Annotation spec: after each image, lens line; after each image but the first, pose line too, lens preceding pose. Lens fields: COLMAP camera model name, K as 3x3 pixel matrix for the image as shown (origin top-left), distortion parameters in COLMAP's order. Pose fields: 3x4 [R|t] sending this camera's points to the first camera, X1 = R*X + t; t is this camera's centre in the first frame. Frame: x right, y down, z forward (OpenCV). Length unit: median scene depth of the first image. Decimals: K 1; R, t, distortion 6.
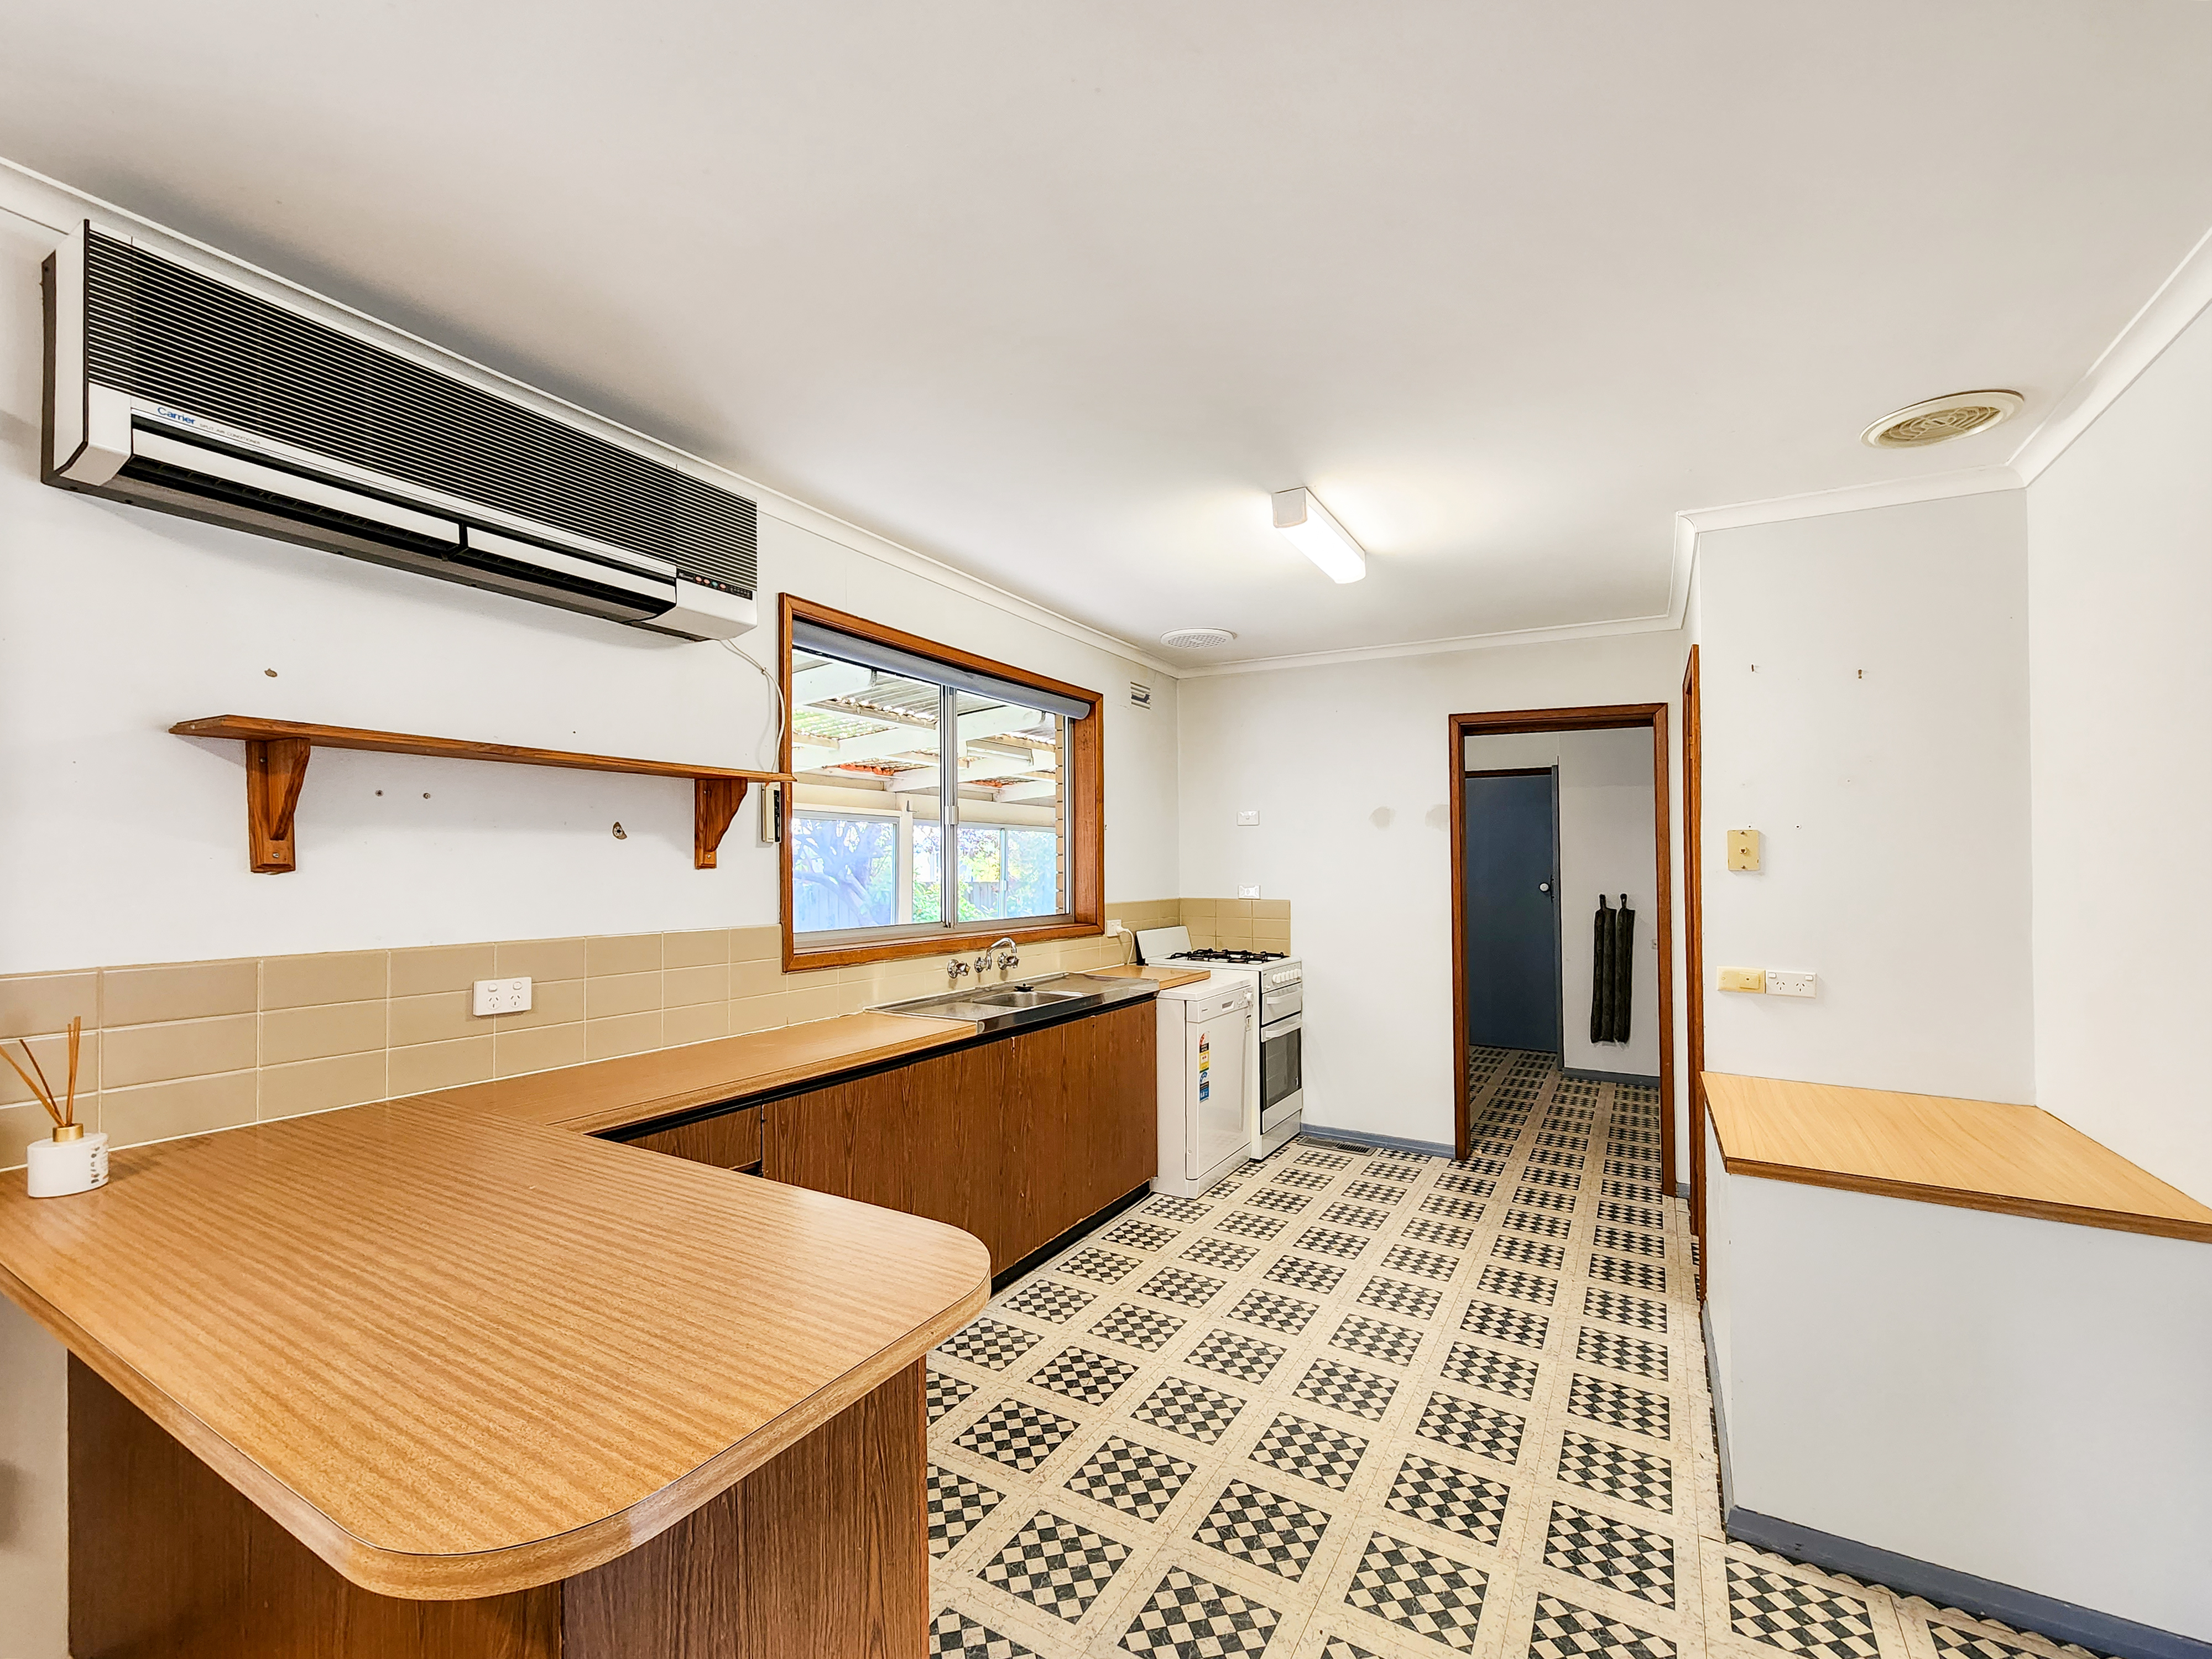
lens RADIAL K [[921.2, 0, 1112.4], [0, 921.2, 869.0], [0, 0, 1]] dist [0.000697, -0.000748]
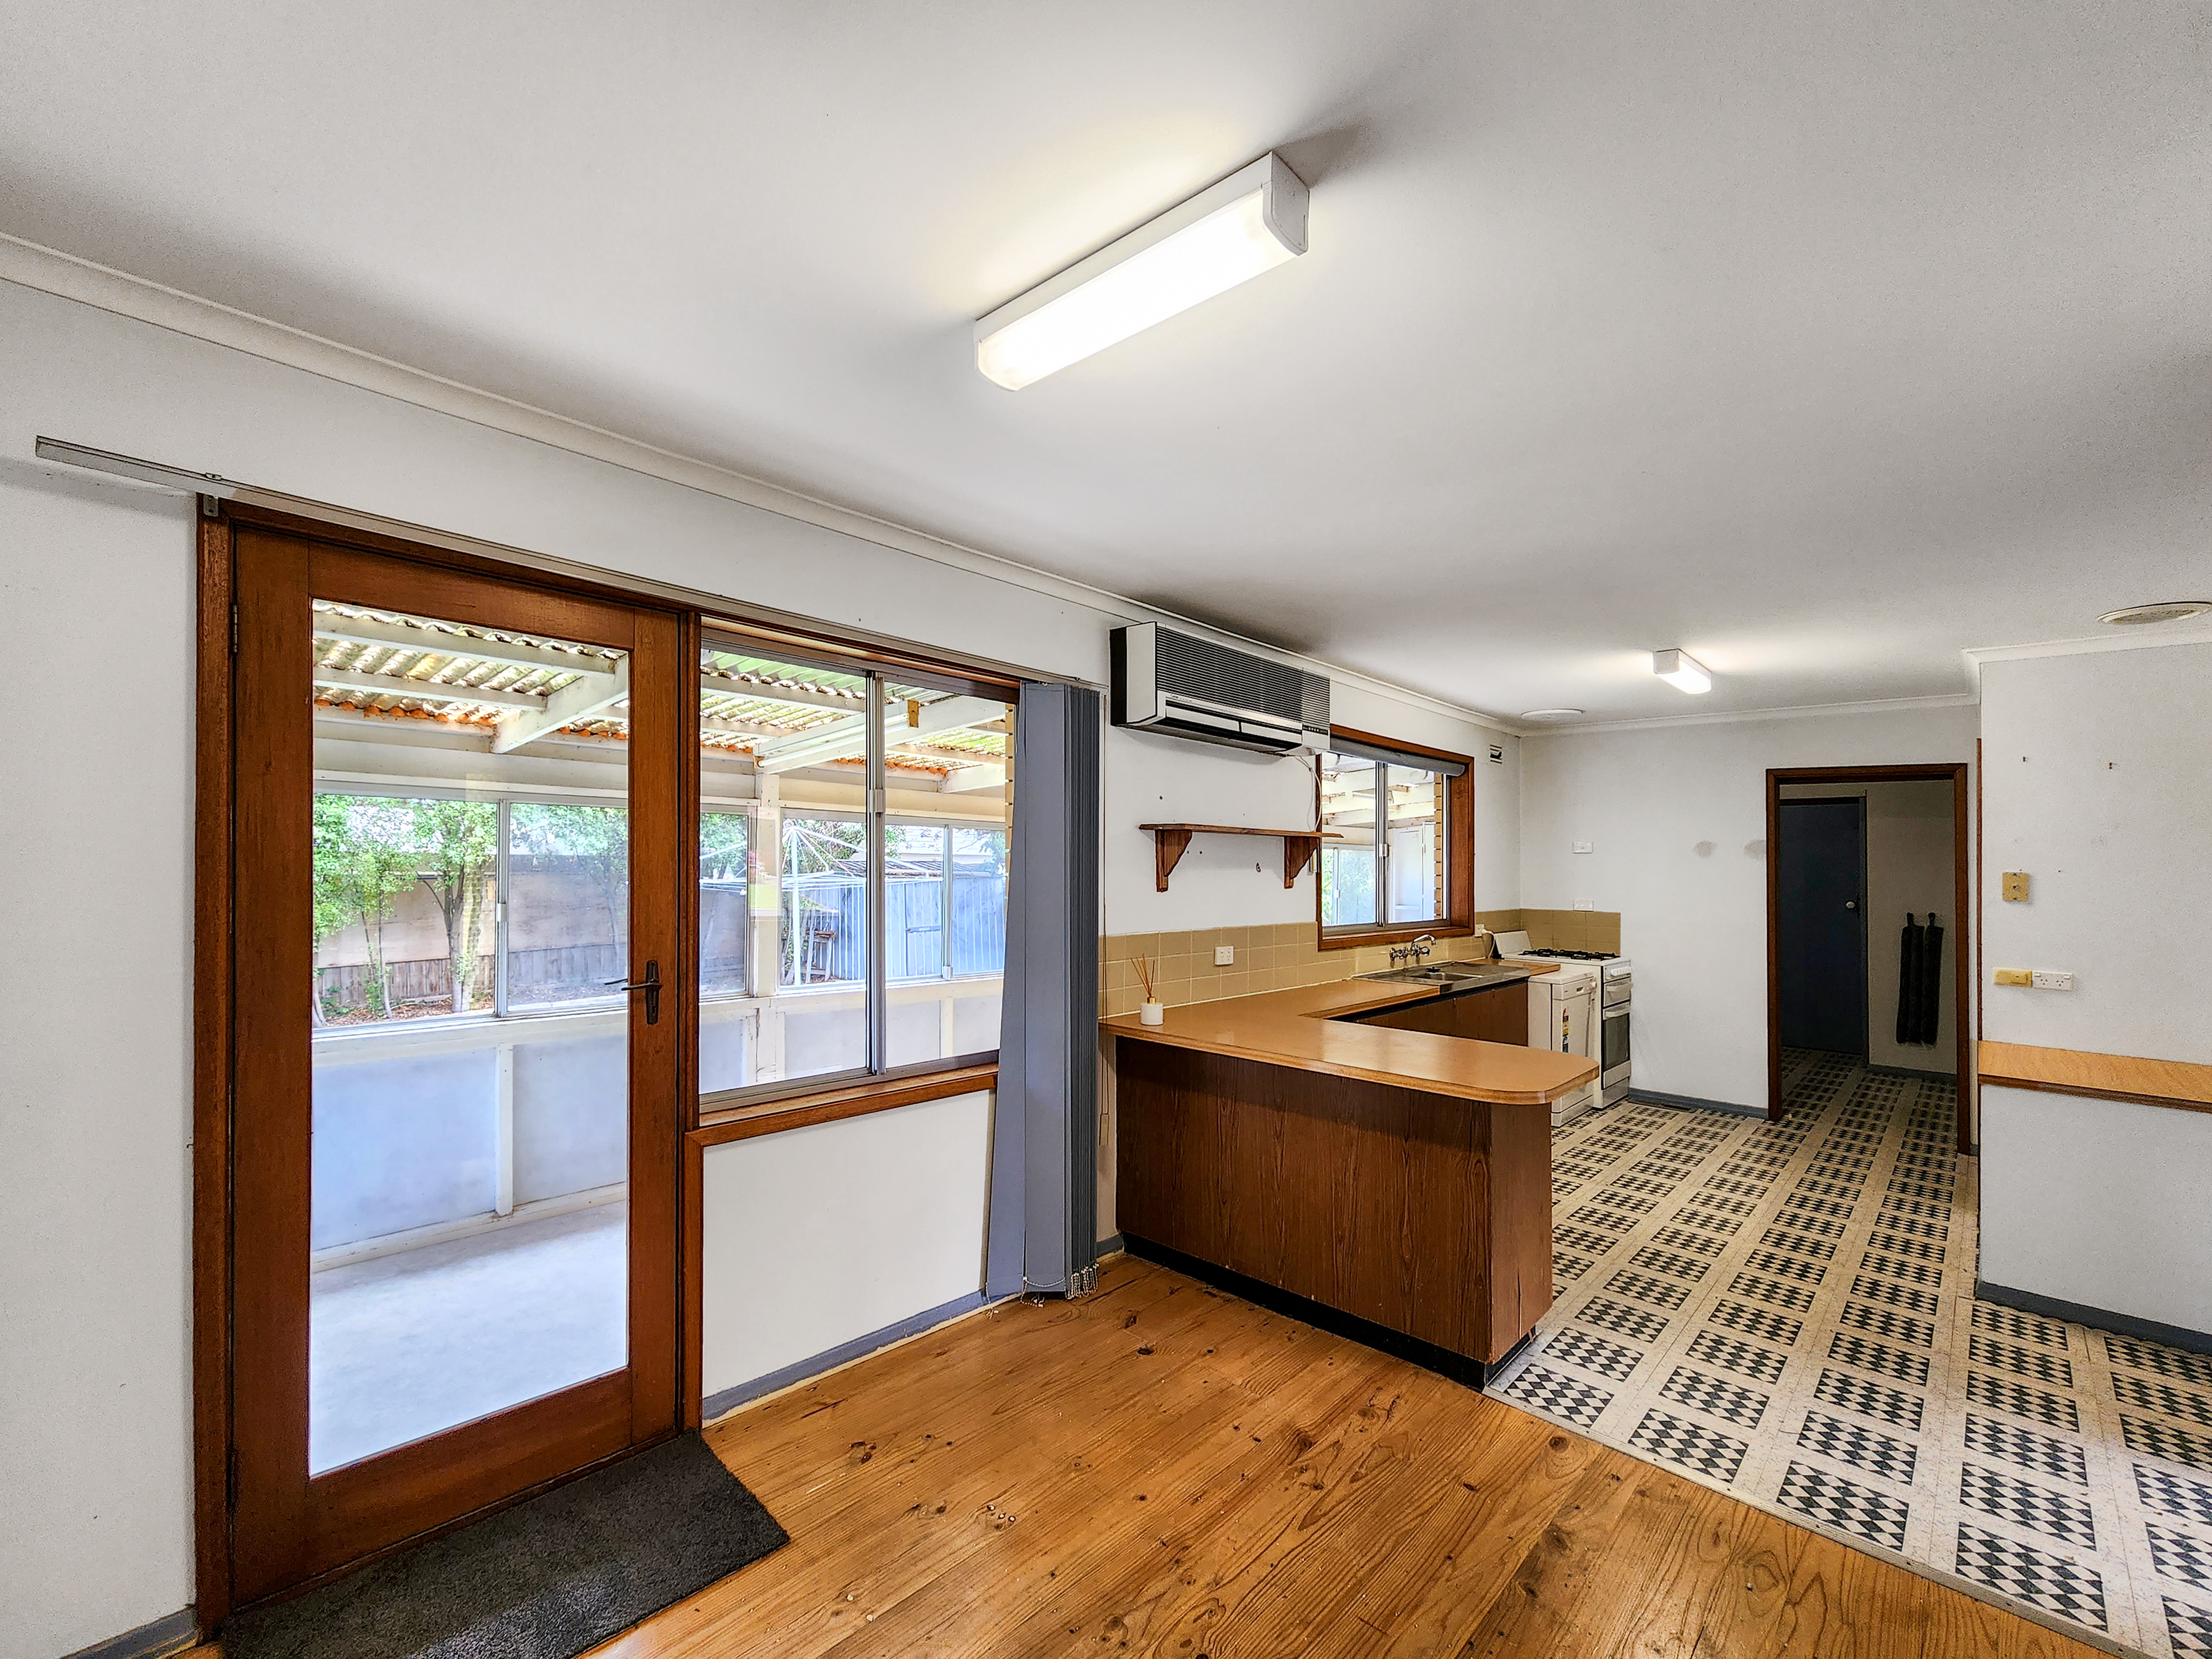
lens RADIAL K [[921.2, 0, 1112.4], [0, 921.2, 869.0], [0, 0, 1]] dist [0.000697, -0.000748]
pose [[0.972473, 0.011095, -0.232750, -0.276122], [-0.011816, 0.999929, -0.001705, -0.022689], [0.232715, 0.004408, 0.972535, -0.573340]]
